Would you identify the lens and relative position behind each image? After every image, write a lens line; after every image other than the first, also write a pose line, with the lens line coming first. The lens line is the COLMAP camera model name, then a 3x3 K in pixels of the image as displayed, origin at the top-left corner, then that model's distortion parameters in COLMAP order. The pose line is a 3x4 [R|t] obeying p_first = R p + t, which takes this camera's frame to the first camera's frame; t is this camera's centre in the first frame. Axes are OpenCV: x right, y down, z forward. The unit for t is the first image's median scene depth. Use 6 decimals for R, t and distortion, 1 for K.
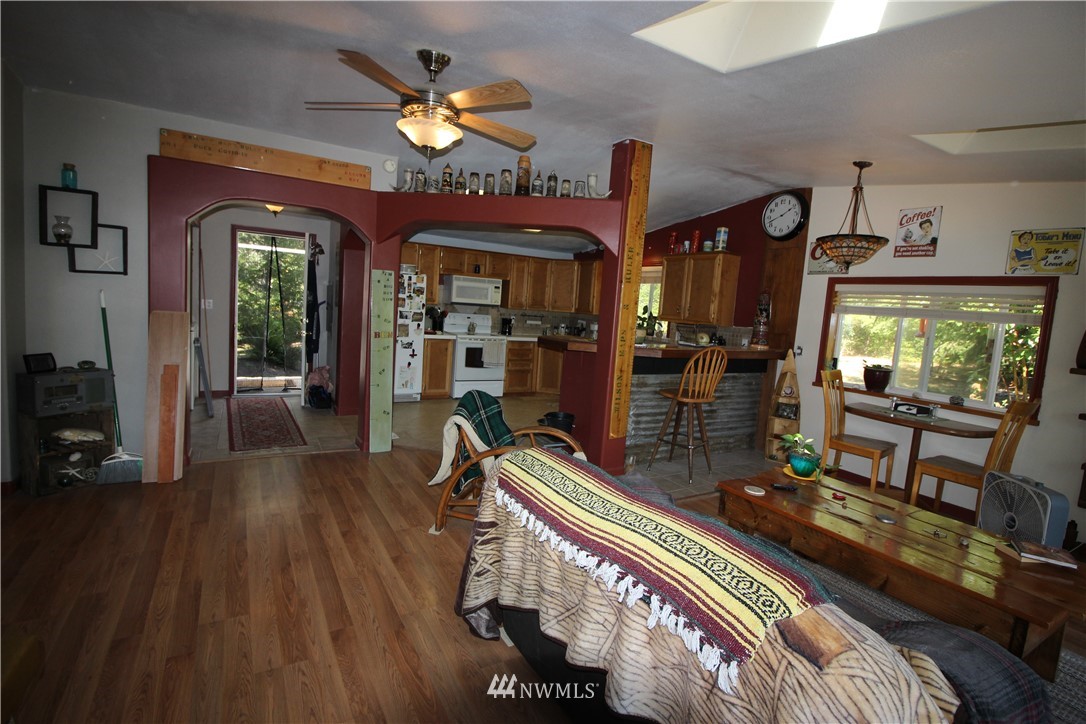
lens RADIAL K [[505.2, 0, 543.4], [0, 505.2, 352.3], [0, 0, 1]] dist [0.002538, -0.013941]
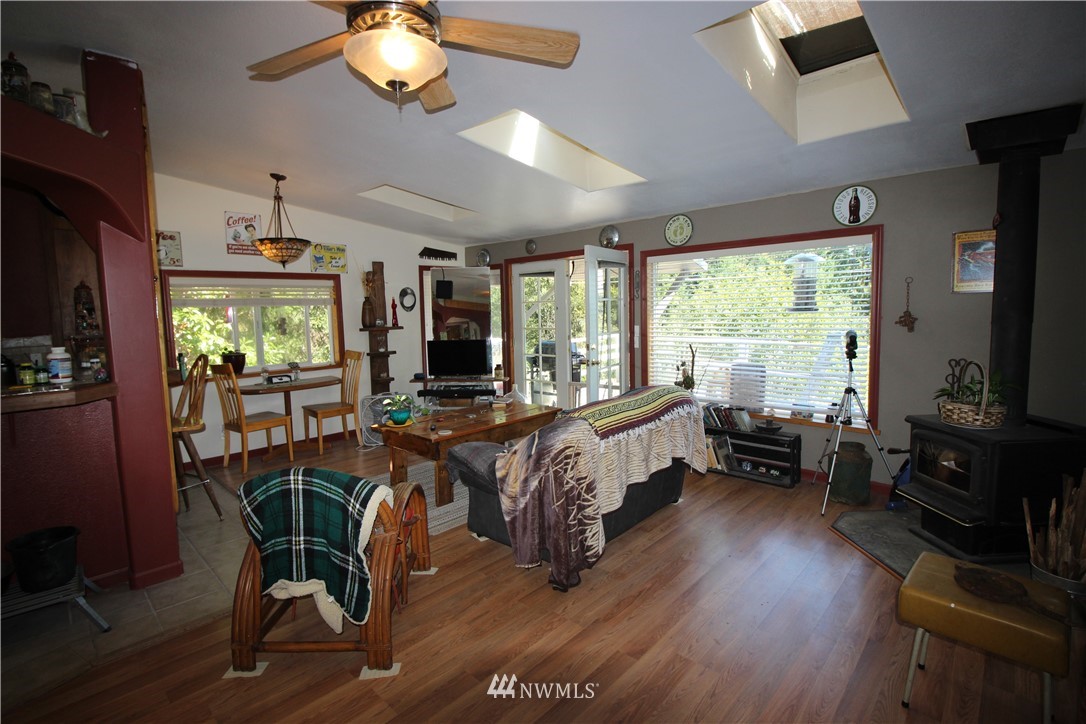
lens RADIAL K [[505.2, 0, 543.4], [0, 505.2, 352.3], [0, 0, 1]] dist [0.002538, -0.013941]
pose [[-0.269209, -0.146264, 0.951910, -0.386421], [0.104039, 0.978199, 0.179727, -0.067356], [-0.957446, 0.147420, -0.248123, 0.419503]]
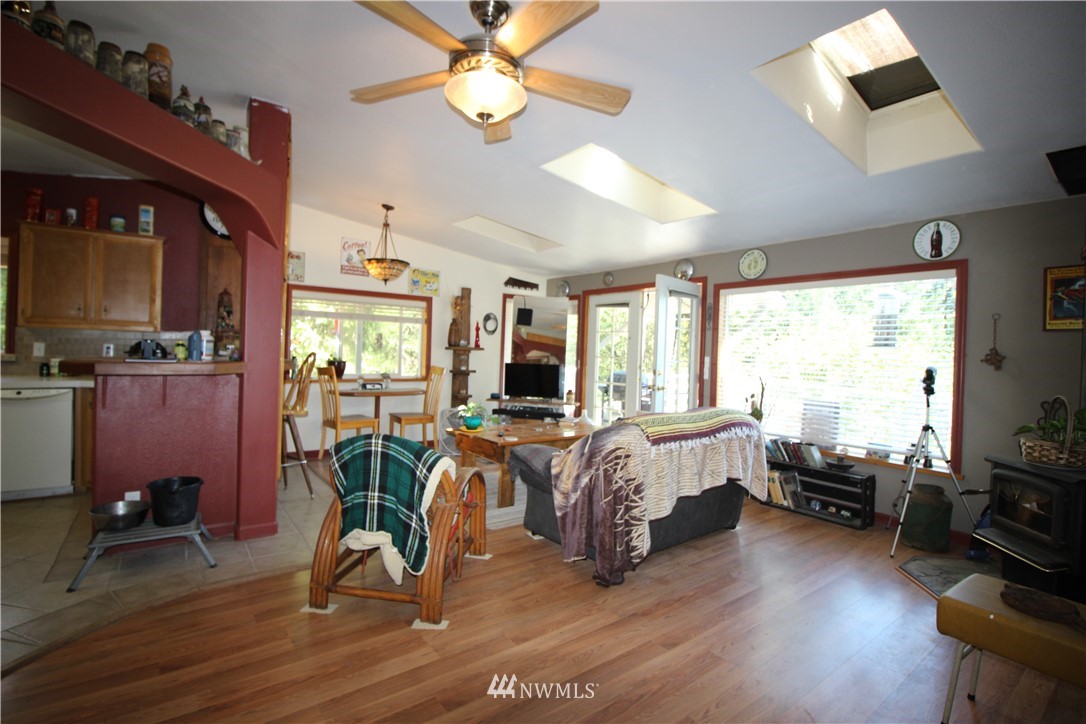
lens RADIAL K [[505.4, 0, 544.8], [0, 505.4, 354.2], [0, 0, 1]] dist [0.001996, -0.014424]
pose [[-0.106102, -0.077166, 0.991357, -0.428542], [0.061504, 0.994566, 0.083998, -0.038798], [-0.992451, 0.069885, -0.100779, 0.411856]]
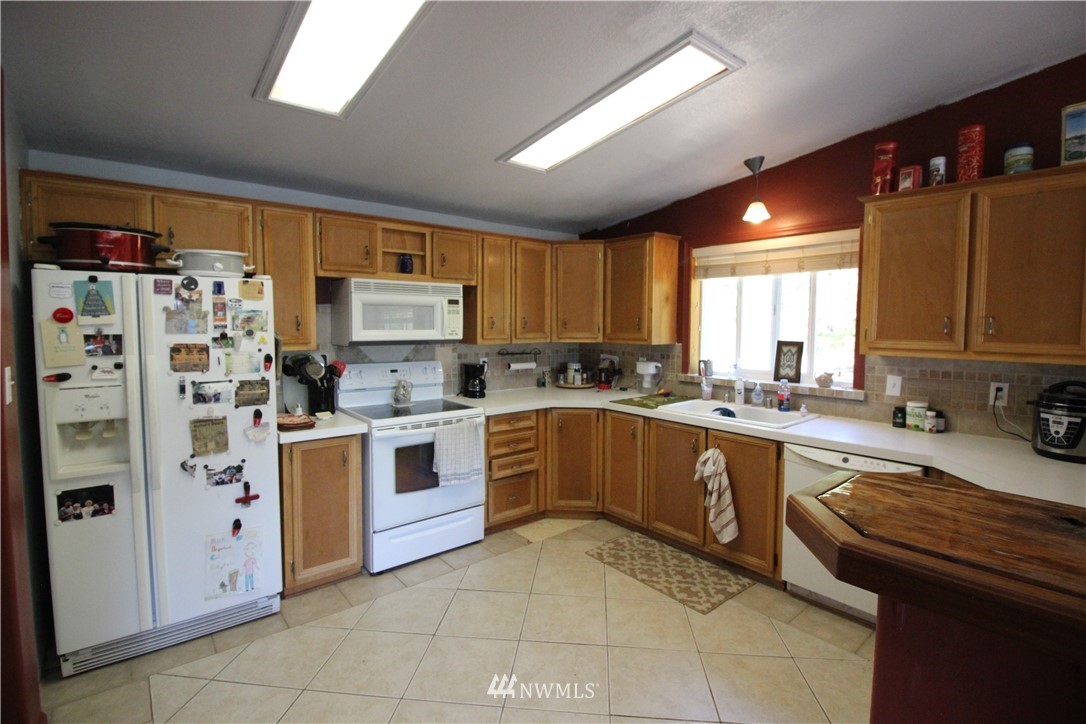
lens RADIAL K [[505.2, 0, 543.4], [0, 505.2, 352.3], [0, 0, 1]] dist [0.002538, -0.013941]
pose [[0.985281, -0.075198, 0.153516, -0.095087], [0.080164, 0.996432, -0.026406, -0.071725], [-0.150983, 0.038323, 0.987793, 0.600841]]
